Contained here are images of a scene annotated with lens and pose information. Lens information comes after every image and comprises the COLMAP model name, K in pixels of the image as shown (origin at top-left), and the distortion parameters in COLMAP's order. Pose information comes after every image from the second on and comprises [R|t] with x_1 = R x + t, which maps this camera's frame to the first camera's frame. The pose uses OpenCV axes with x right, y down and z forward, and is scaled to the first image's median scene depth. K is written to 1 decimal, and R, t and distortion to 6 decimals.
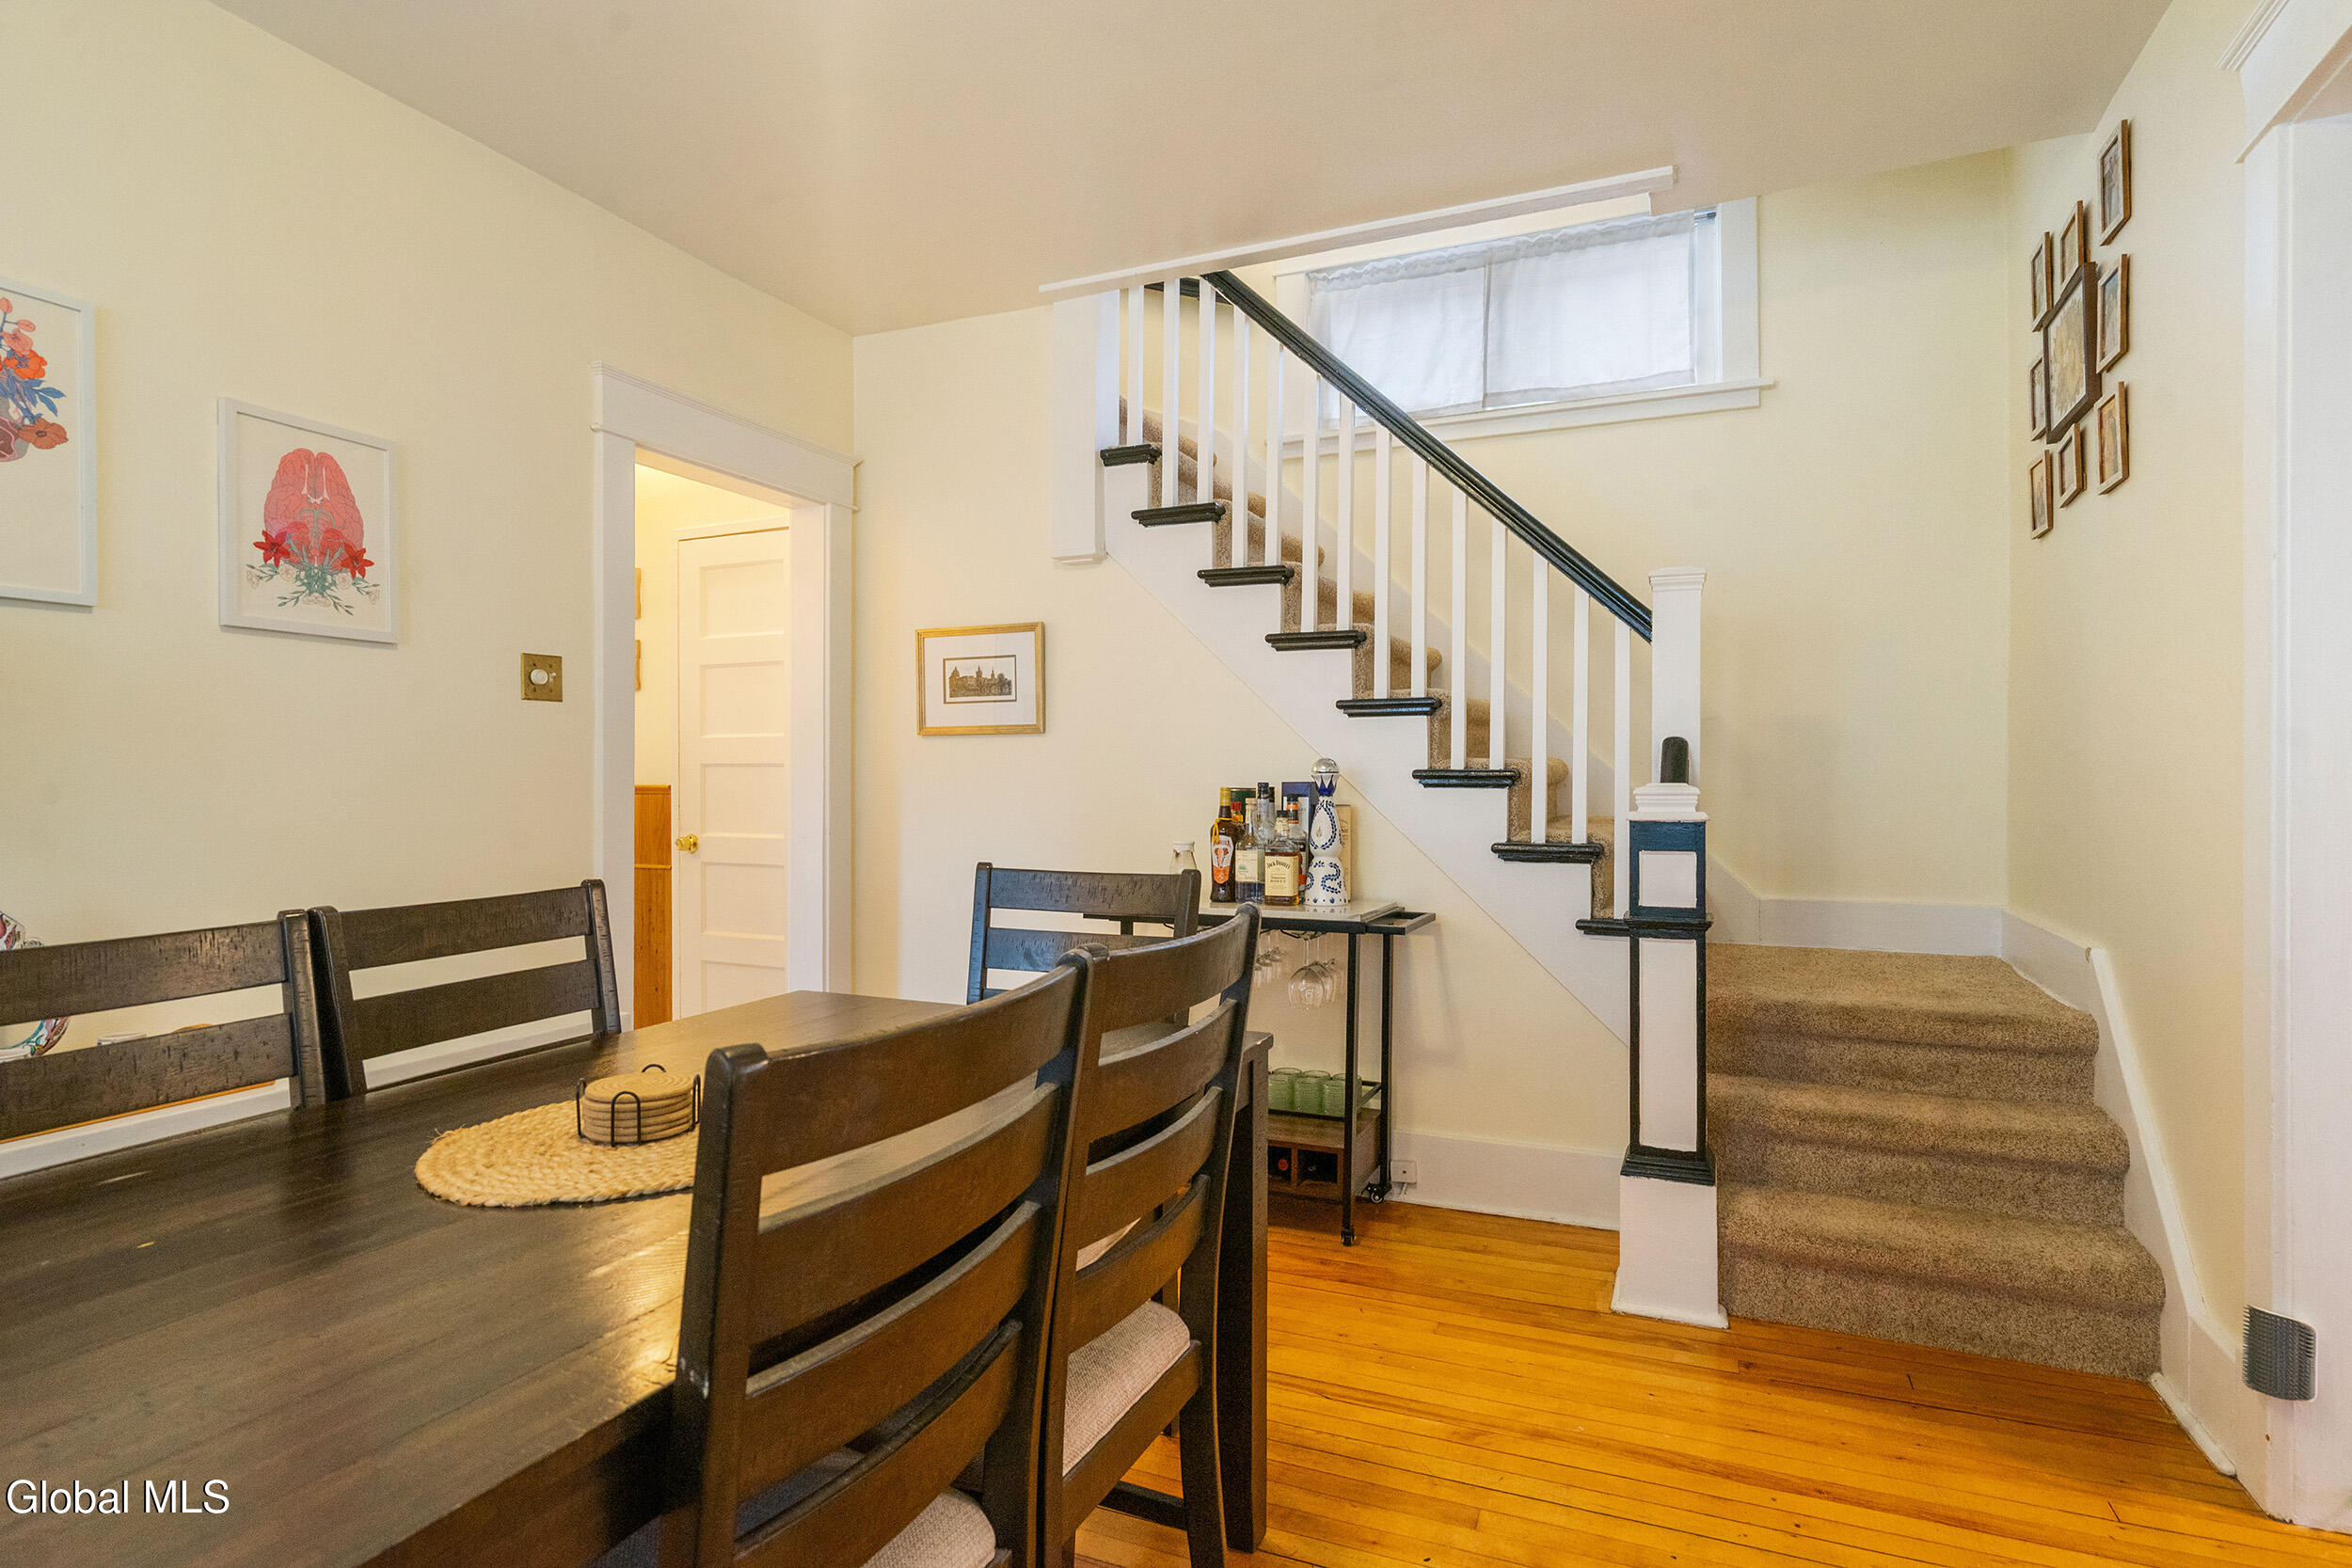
lens RADIAL K [[1234.1, 0, 1172.1], [0, 1234.1, 776.4], [0, 0, 1]] dist [0.007416, 0.000793]
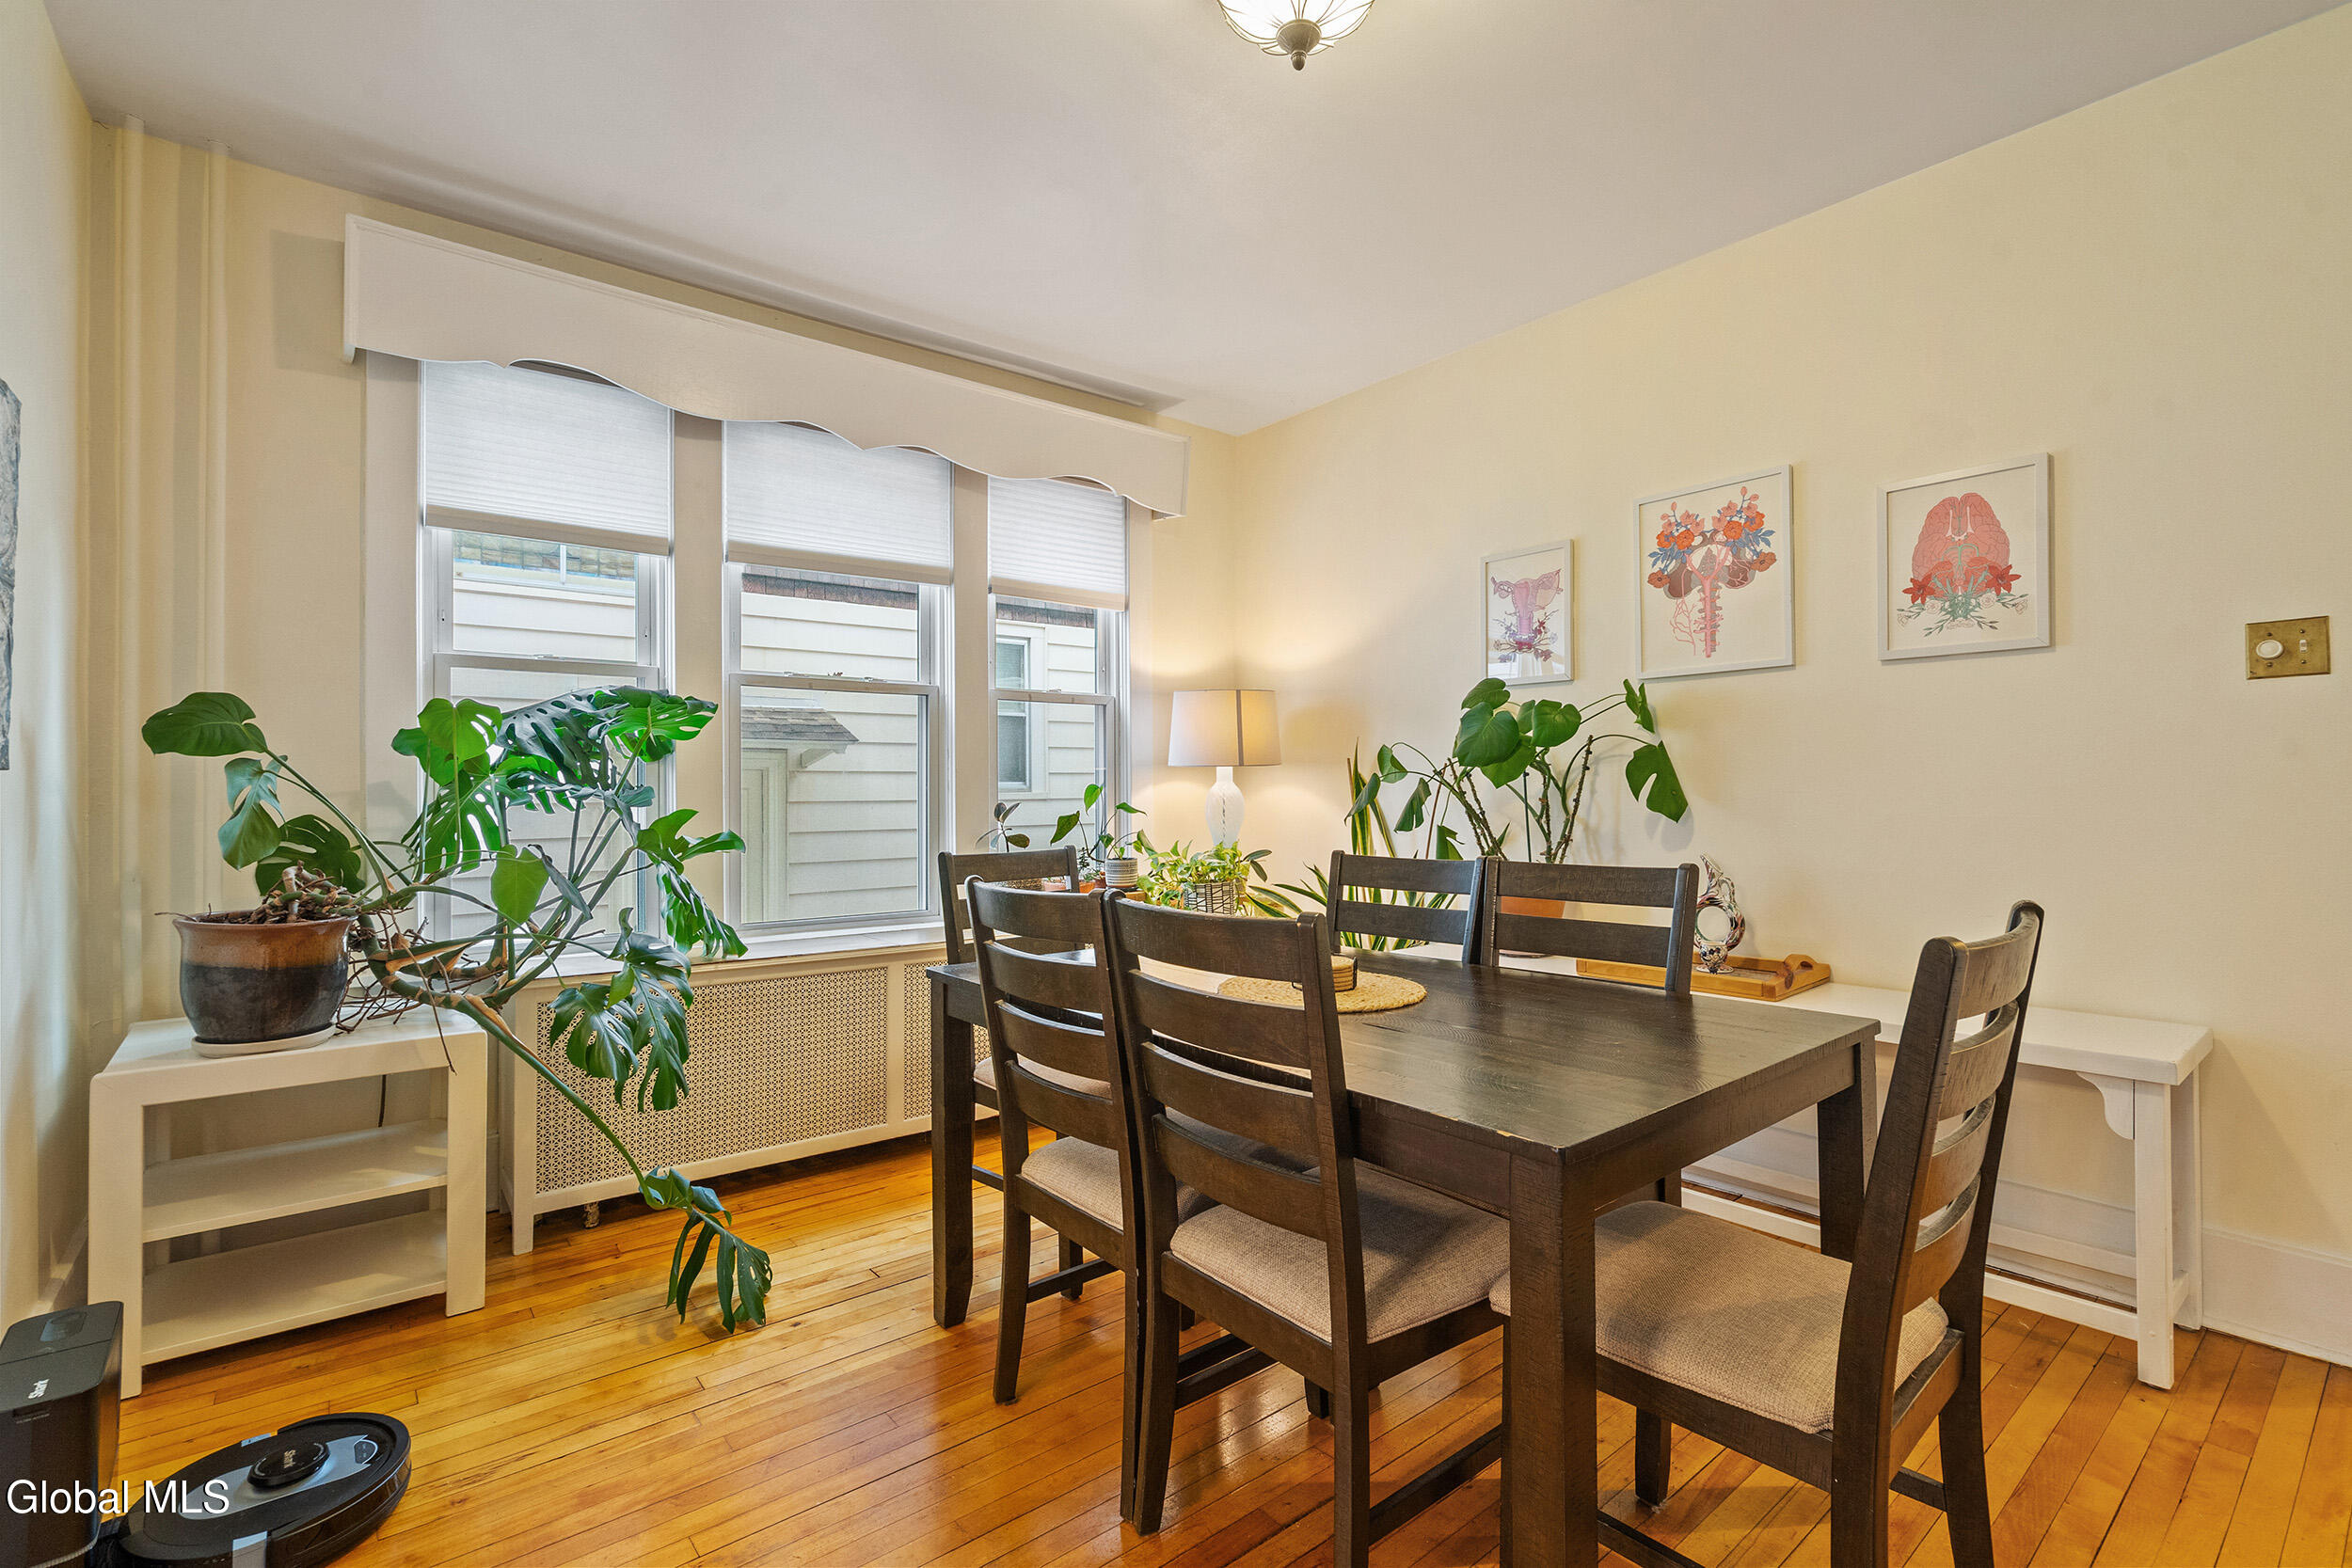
lens RADIAL K [[1062.3, 0, 1181.6], [0, 1062.3, 781.9], [0, 0, 1]] dist [-0.005748, 0.001809]
pose [[-0.467521, -0.002489, -0.883978, 0.522793], [0.012161, 0.999883, -0.009246, 0.005682], [0.883898, -0.015073, -0.467436, 0.817841]]
